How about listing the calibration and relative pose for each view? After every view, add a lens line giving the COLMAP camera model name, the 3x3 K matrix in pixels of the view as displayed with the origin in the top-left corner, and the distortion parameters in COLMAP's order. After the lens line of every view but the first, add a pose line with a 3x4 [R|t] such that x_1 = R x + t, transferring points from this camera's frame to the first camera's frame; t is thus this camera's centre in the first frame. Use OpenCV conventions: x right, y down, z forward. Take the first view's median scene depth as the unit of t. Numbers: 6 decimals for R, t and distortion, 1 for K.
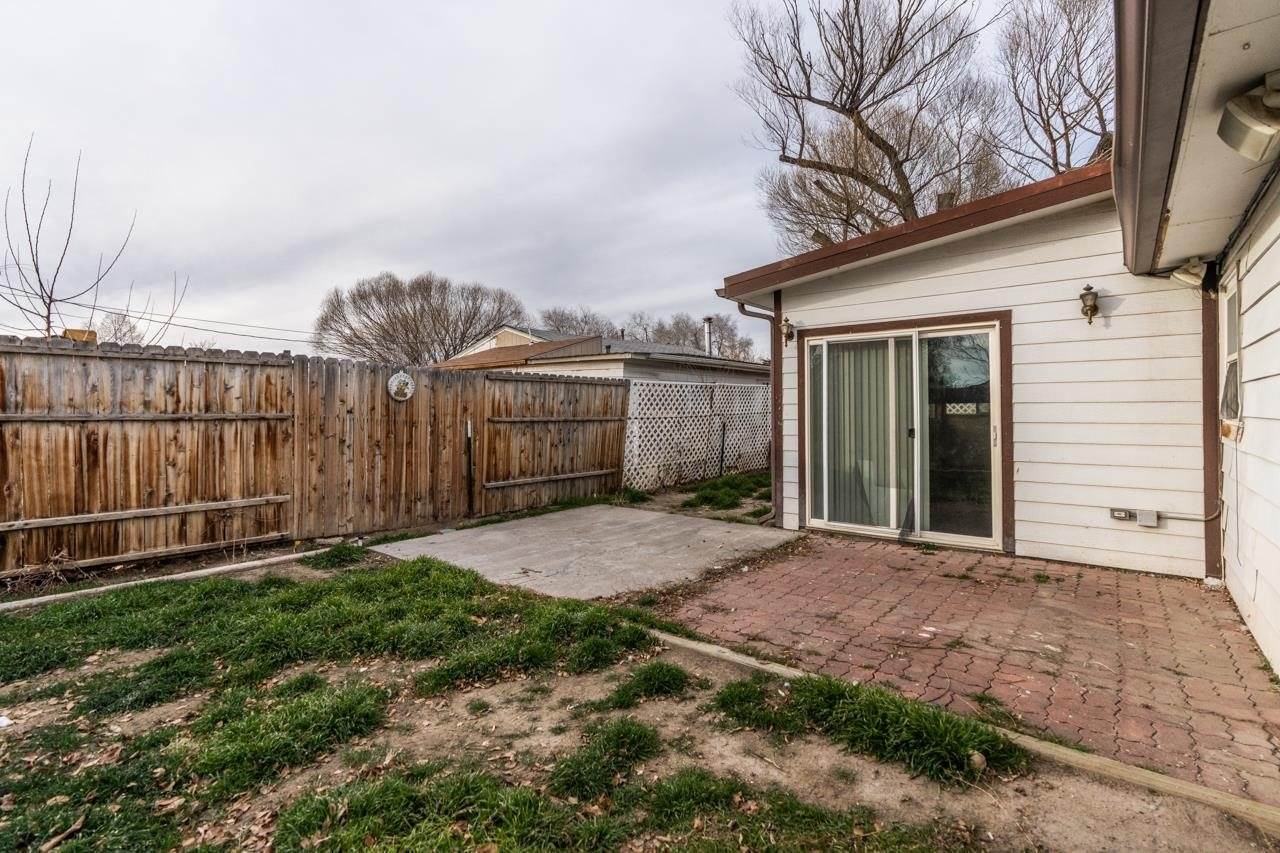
lens RADIAL K [[586.9, 0, 640.0], [0, 586.9, 426.5], [0, 0, 1]] dist [-0.001535, -0.000233]
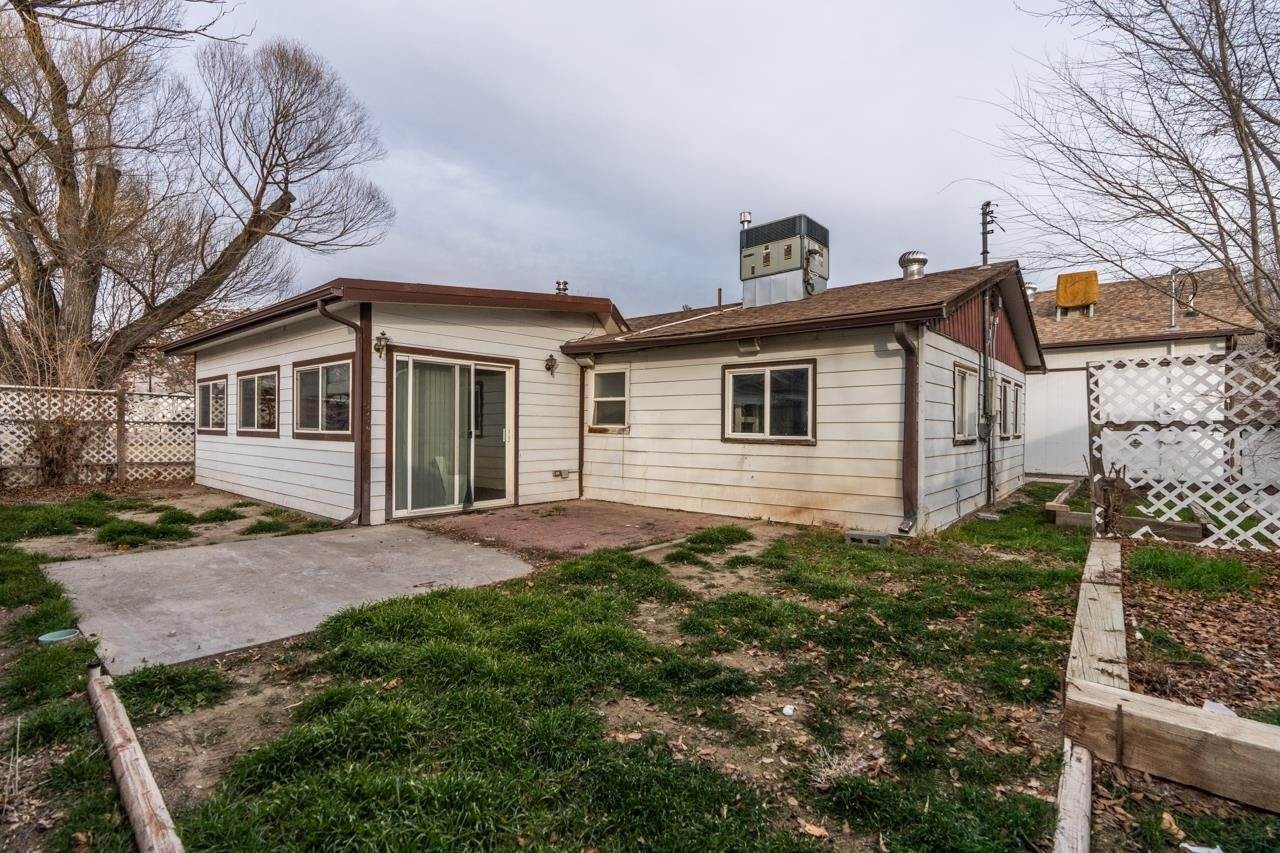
lens RADIAL K [[595.3, 0, 633.8], [0, 595.3, 452.9], [0, 0, 1]] dist [-0.001345, -0.000120]
pose [[0.027109, -0.037677, 0.998922, -1.034429], [0.015266, 0.999189, 0.037272, 0.009026], [-0.999516, 0.014239, 0.027662, 0.602656]]
